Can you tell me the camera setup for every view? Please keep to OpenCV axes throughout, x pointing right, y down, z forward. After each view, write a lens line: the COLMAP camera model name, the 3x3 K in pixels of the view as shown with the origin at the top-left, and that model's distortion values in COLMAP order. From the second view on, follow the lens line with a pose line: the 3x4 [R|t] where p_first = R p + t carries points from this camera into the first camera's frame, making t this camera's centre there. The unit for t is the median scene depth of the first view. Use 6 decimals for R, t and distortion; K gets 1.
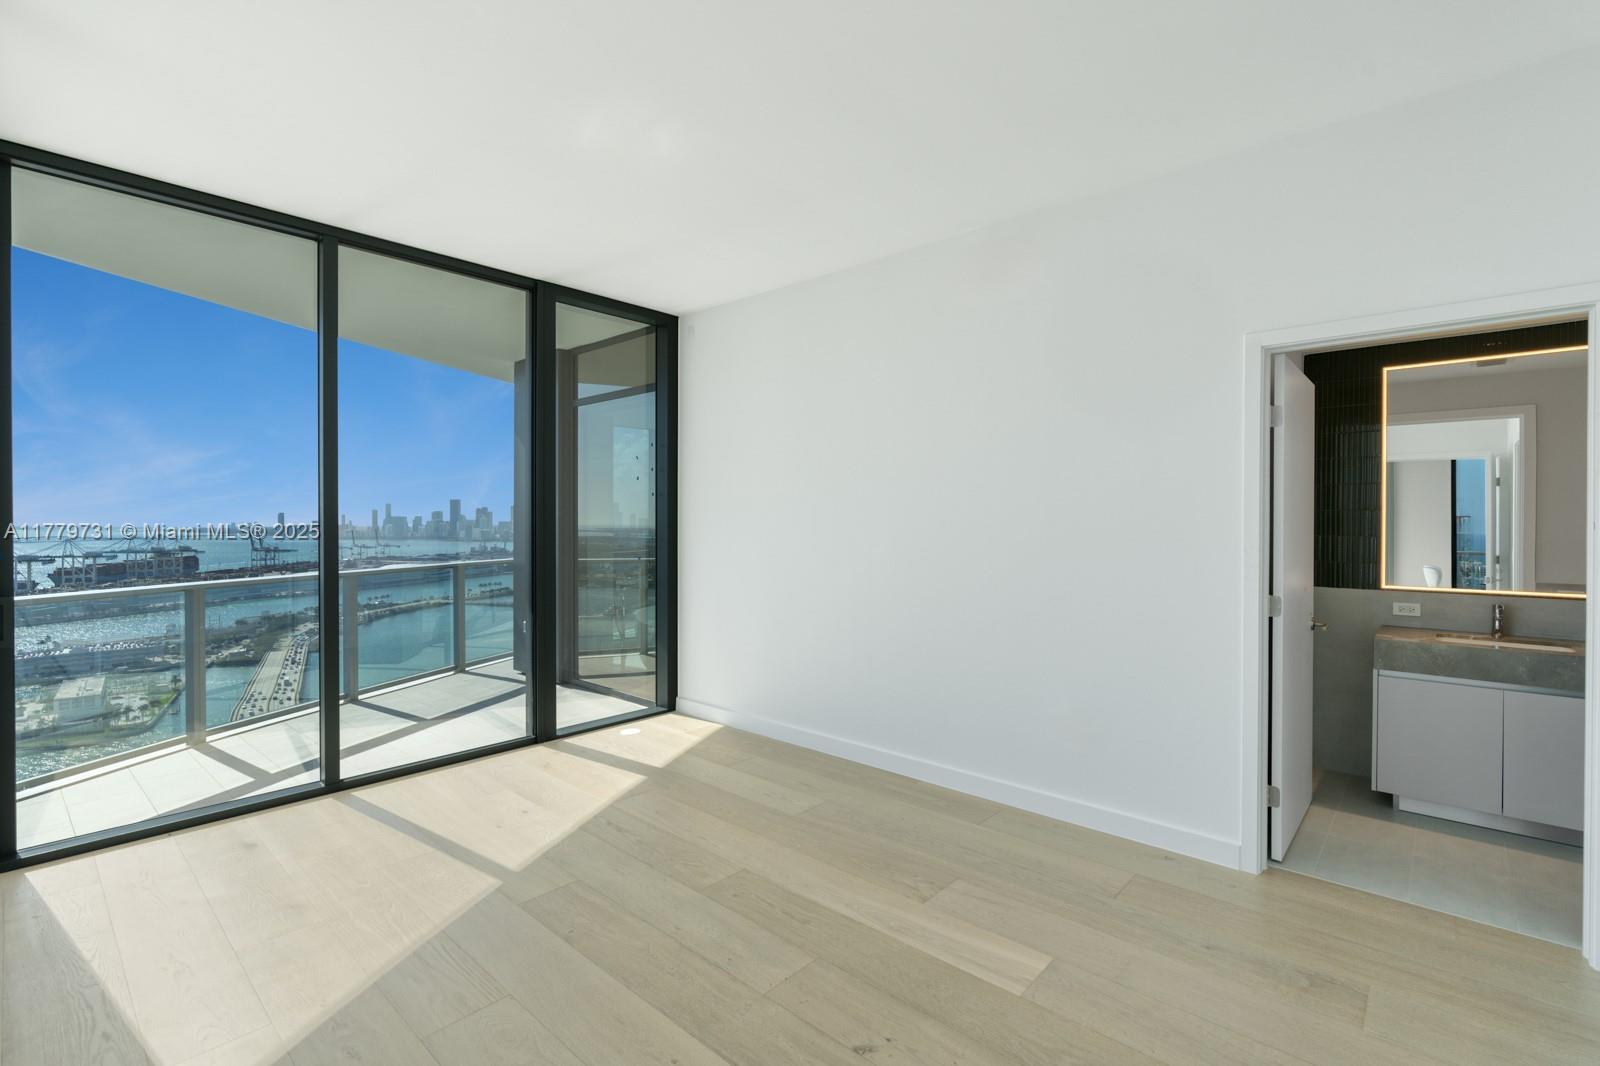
lens RADIAL K [[730.0, 0, 770.0], [0, 730.0, 527.3], [0, 0, 1]] dist [-0.009583, 0.000319]
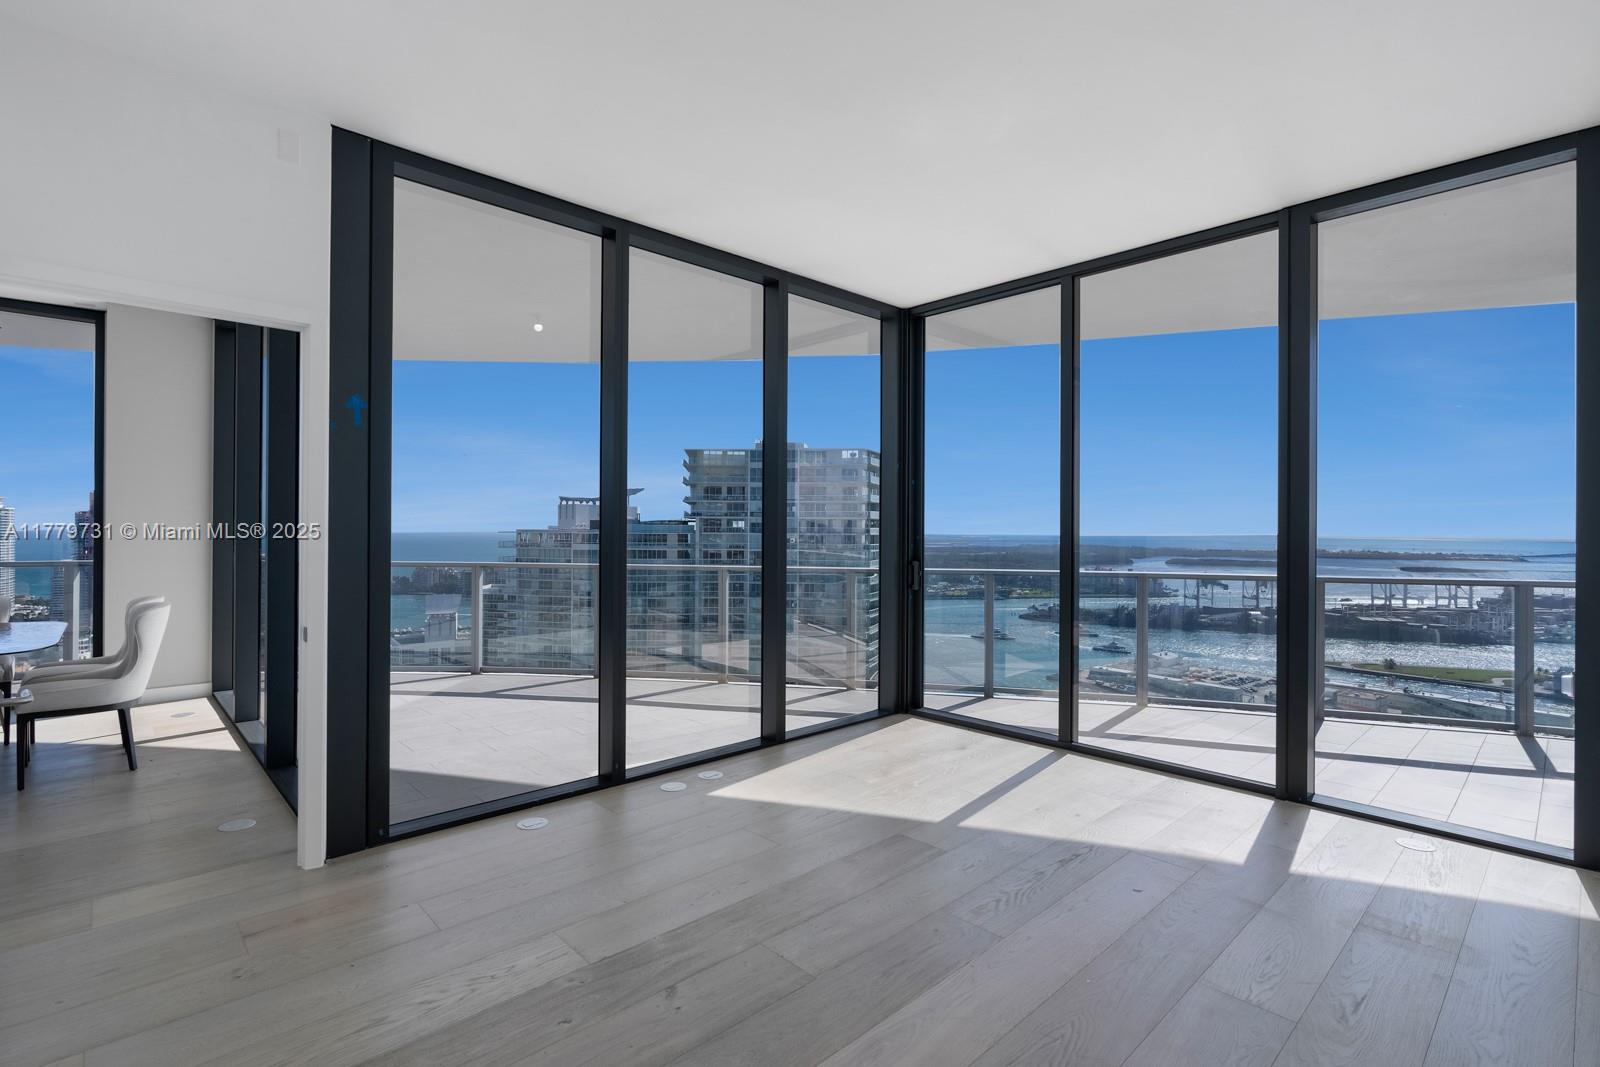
lens RADIAL K [[750.4, 0, 800.0], [0, 750.4, 533.5], [0, 0, 1]] dist [0.004095, 0.000570]
pose [[-0.064431, 0.004757, -0.997911, 0.508525], [-0.013695, 0.999890, 0.005651, 0.013276], [0.997828, 0.014031, -0.064359, 0.520137]]
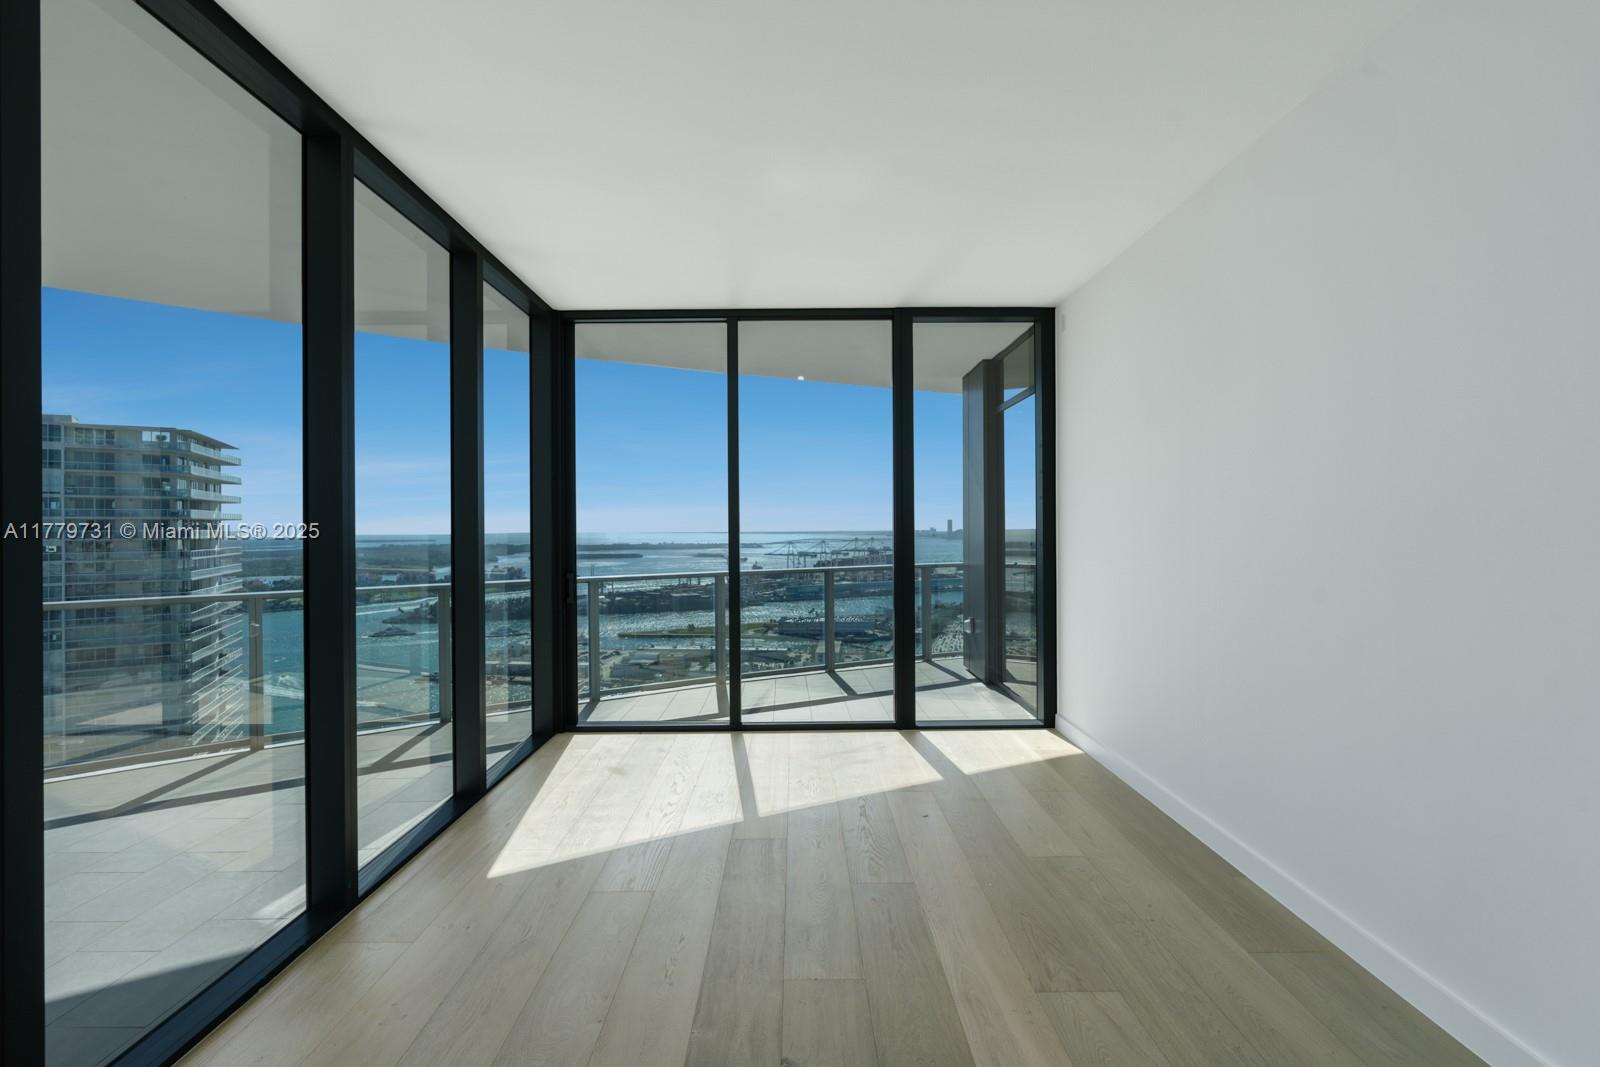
lens RADIAL K [[715.3, 0, 790.9], [0, 715.3, 531.9], [0, 0, 1]] dist [-0.011820, 0.005857]
pose [[0.678049, -0.000947, -0.735016, 0.350986], [0.000860, 1.000000, -0.000495, -0.000265], [0.735017, -0.000297, 0.678049, 0.146387]]
